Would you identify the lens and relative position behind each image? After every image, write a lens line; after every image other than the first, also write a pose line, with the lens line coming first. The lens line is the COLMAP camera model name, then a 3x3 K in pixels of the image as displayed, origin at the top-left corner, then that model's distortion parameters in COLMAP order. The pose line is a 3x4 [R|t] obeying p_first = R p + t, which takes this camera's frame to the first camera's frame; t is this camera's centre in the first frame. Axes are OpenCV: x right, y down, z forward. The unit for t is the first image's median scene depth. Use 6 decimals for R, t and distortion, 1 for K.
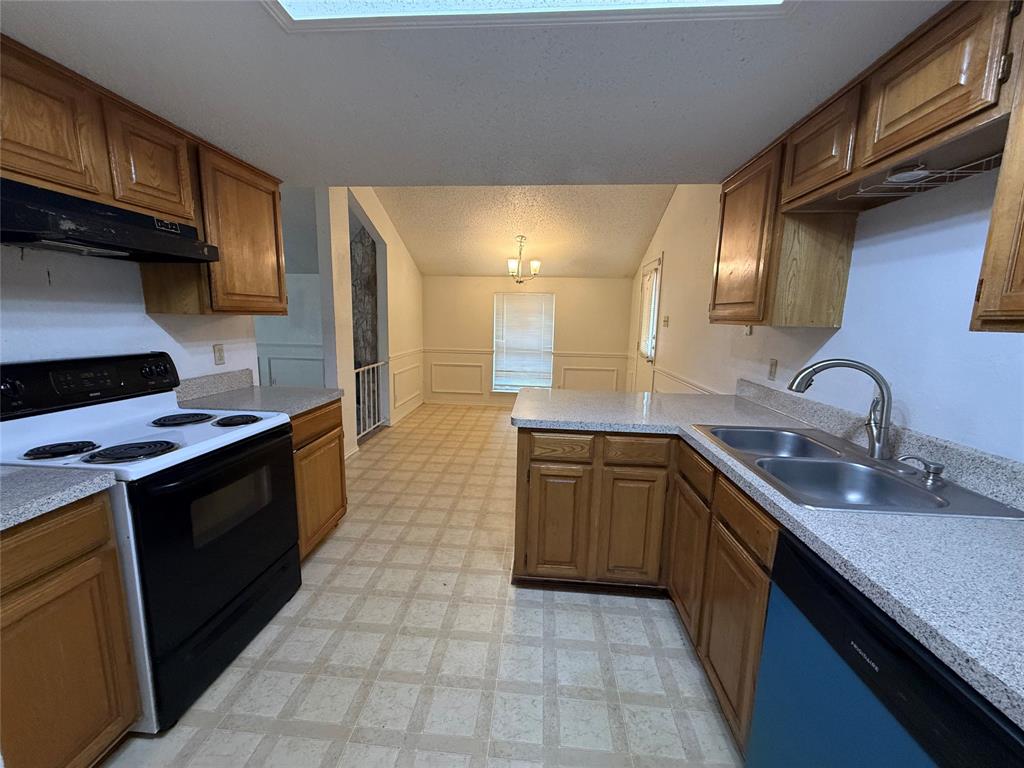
lens RADIAL K [[411.3, 0, 510.6], [0, 411.3, 382.1], [0, 0, 1]] dist [0.000071, 0.000001]
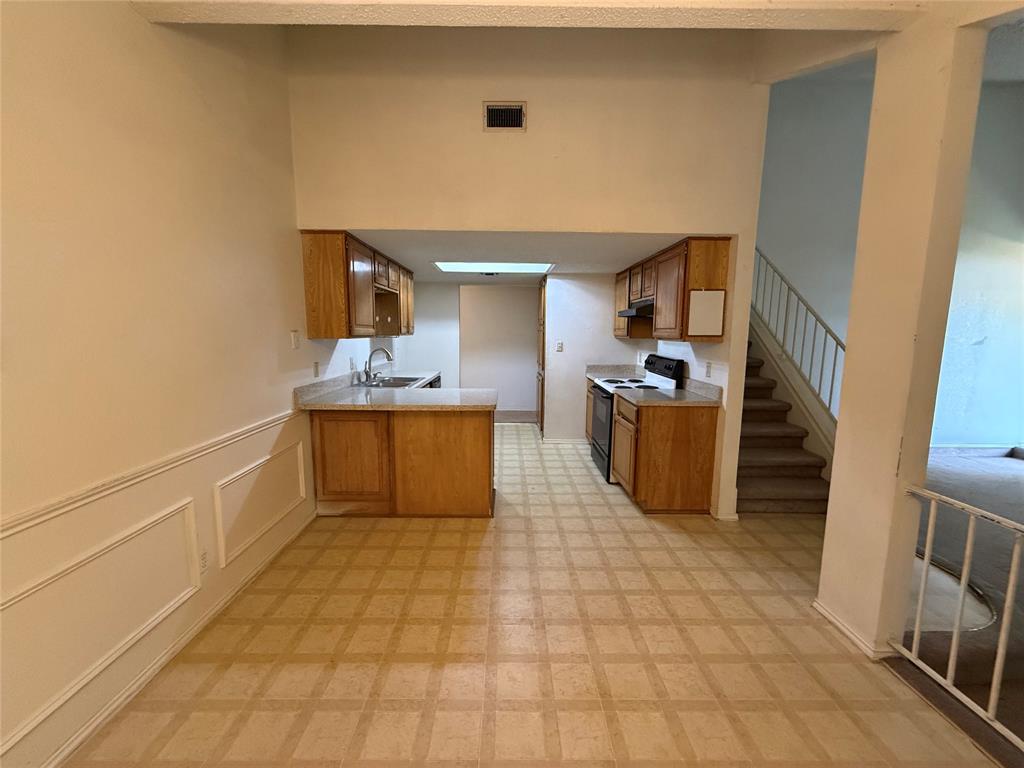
lens RADIAL K [[411.3, 0, 511.2], [0, 411.3, 384.1], [0, 0, 1]] dist [0.000071, 0.000001]
pose [[-0.995670, -0.020275, -0.090716, 0.094068], [-0.044611, 0.960413, 0.274984, -0.378393], [0.081549, 0.277840, -0.957160, 2.303477]]
